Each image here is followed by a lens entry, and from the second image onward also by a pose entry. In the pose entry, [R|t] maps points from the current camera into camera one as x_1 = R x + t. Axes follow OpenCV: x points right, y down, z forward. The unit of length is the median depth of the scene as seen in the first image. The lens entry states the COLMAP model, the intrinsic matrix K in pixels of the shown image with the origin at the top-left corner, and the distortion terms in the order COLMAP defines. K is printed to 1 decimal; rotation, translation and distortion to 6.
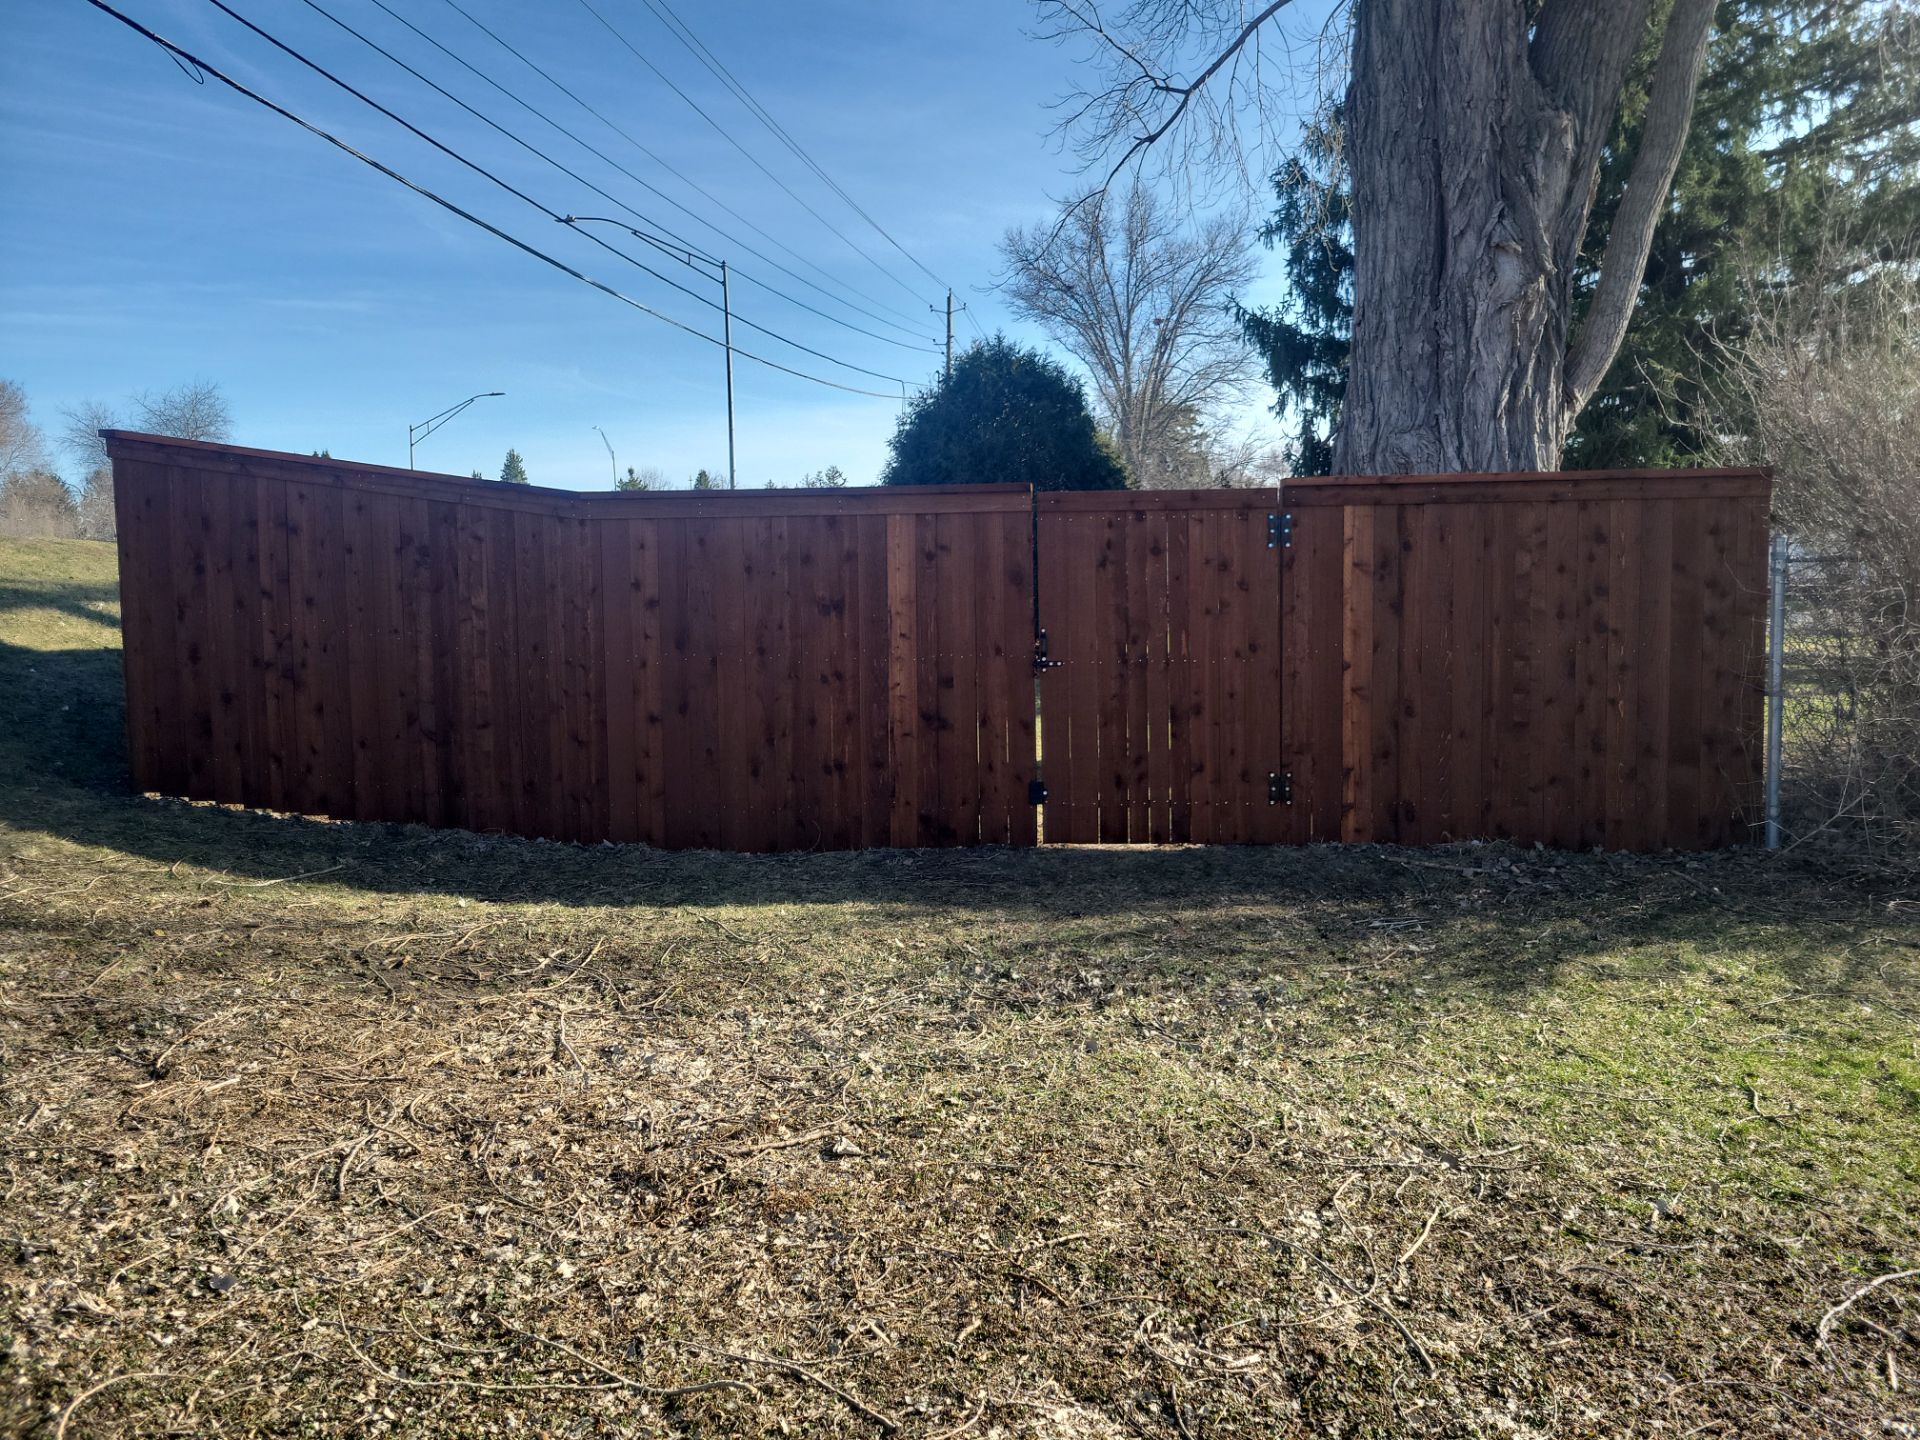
lens RADIAL K [[1426.6, 0, 967.0], [0, 1426.6, 716.4], [0, 0, 1]] dist [0.061108, -0.032412]
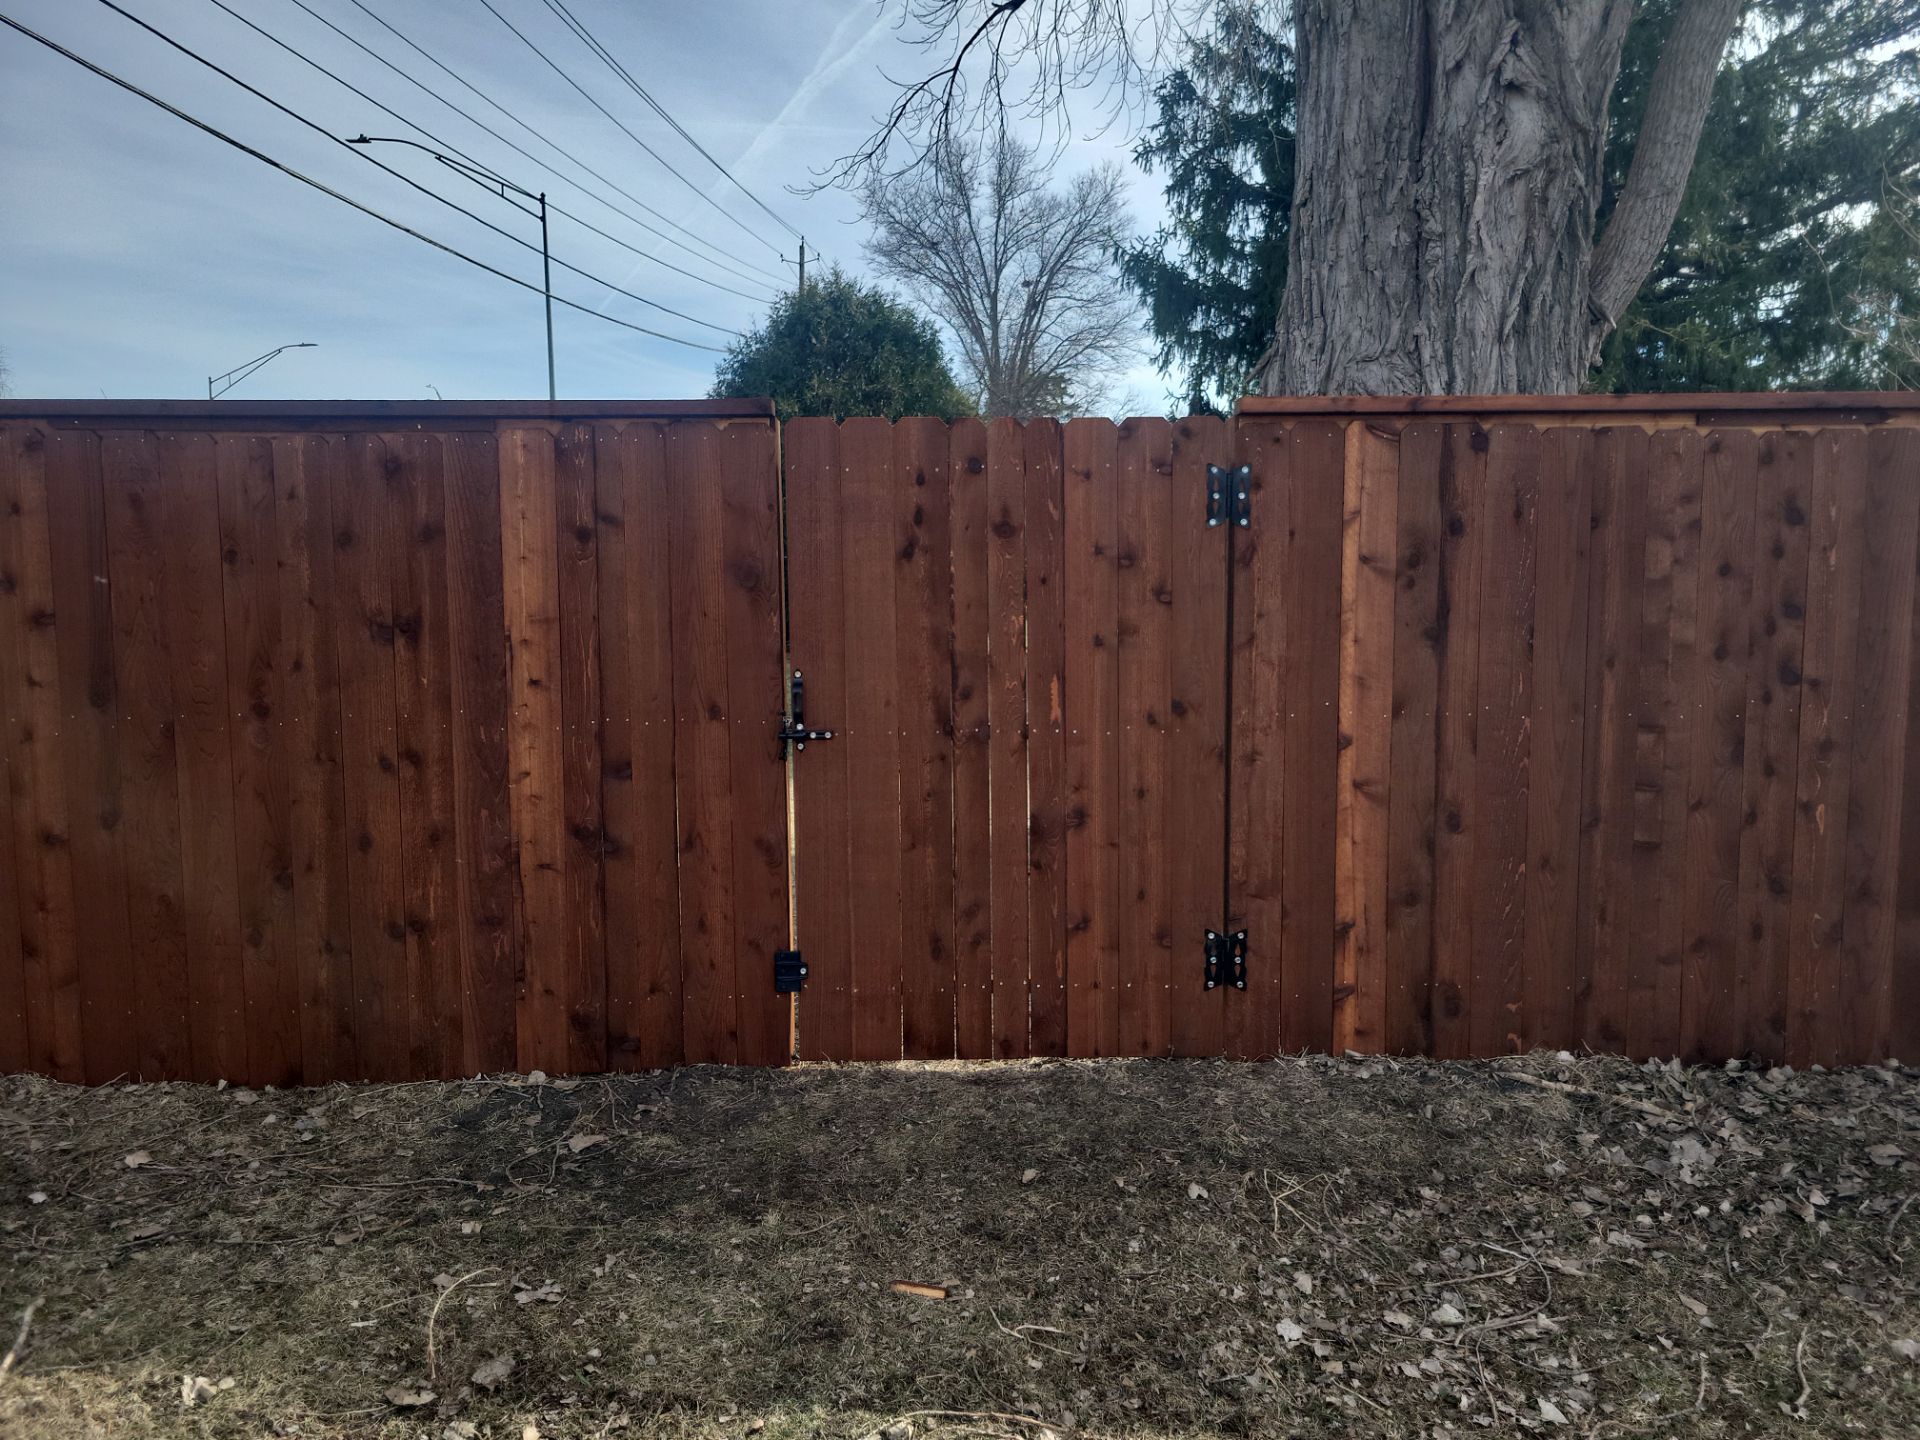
lens RADIAL K [[1426.6, 0, 954.9], [0, 1426.6, 715.1], [0, 0, 1]] dist [0.061108, -0.032412]
pose [[0.996665, -0.000064, 0.081596, 0.066885], [-0.001363, 0.999847, 0.017439, -0.053178], [-0.081585, -0.017492, 0.996513, 0.444115]]
